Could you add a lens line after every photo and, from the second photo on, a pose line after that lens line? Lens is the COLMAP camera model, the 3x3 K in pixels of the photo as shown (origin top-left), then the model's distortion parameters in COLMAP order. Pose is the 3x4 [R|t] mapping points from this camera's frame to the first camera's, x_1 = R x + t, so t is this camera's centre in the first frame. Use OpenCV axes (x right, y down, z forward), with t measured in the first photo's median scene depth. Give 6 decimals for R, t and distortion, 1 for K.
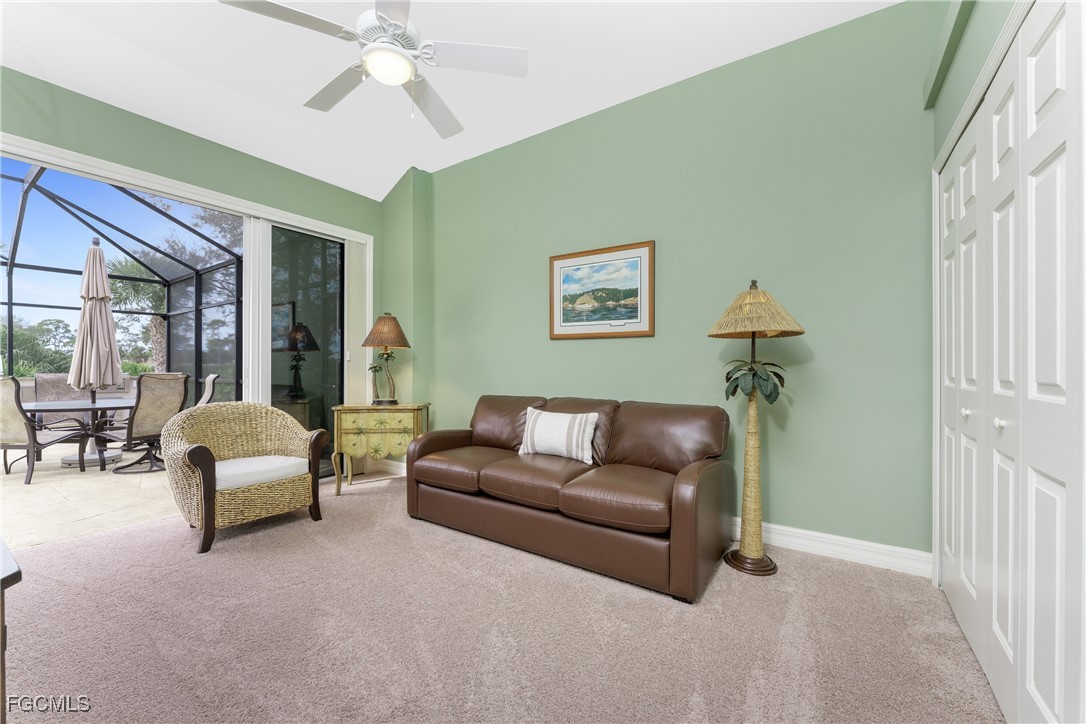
lens RADIAL K [[438.7, 0, 539.5], [0, 438.7, 361.8], [0, 0, 1]] dist [-0.000382, -0.000171]
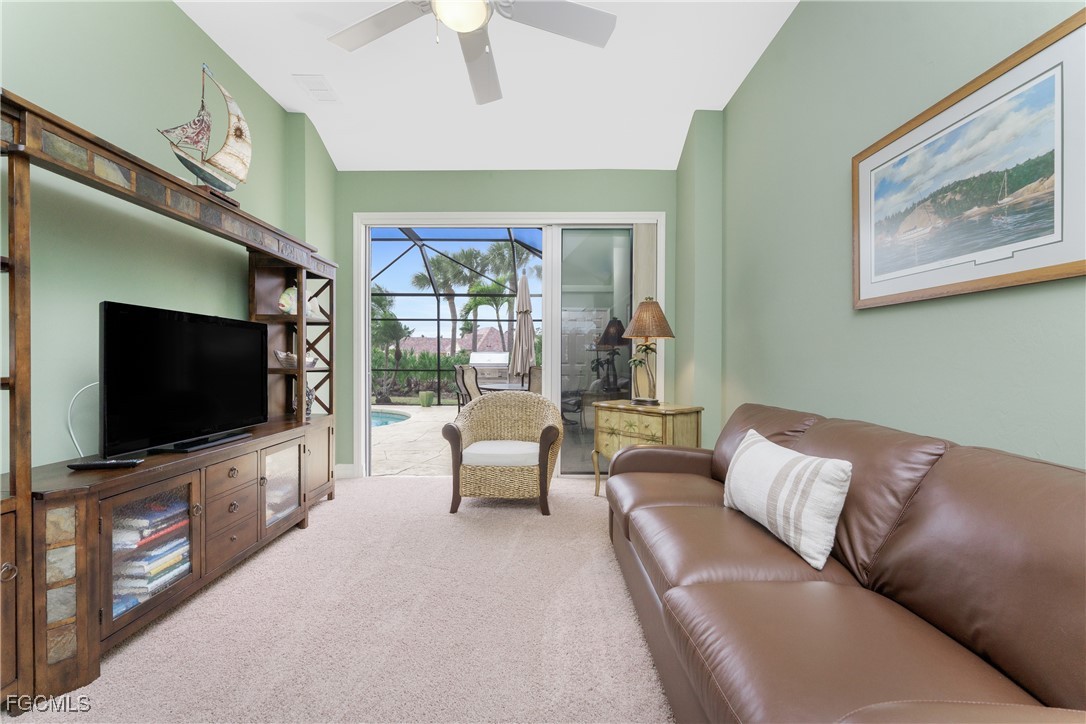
lens RADIAL K [[438.7, 0, 539.5], [0, 438.7, 361.8], [0, 0, 1]] dist [-0.000382, -0.000171]
pose [[0.546394, 0.003903, -0.837519, 0.284812], [0.003632, 0.999969, 0.007030, 0.007553], [0.837521, -0.006883, 0.546363, 0.406618]]
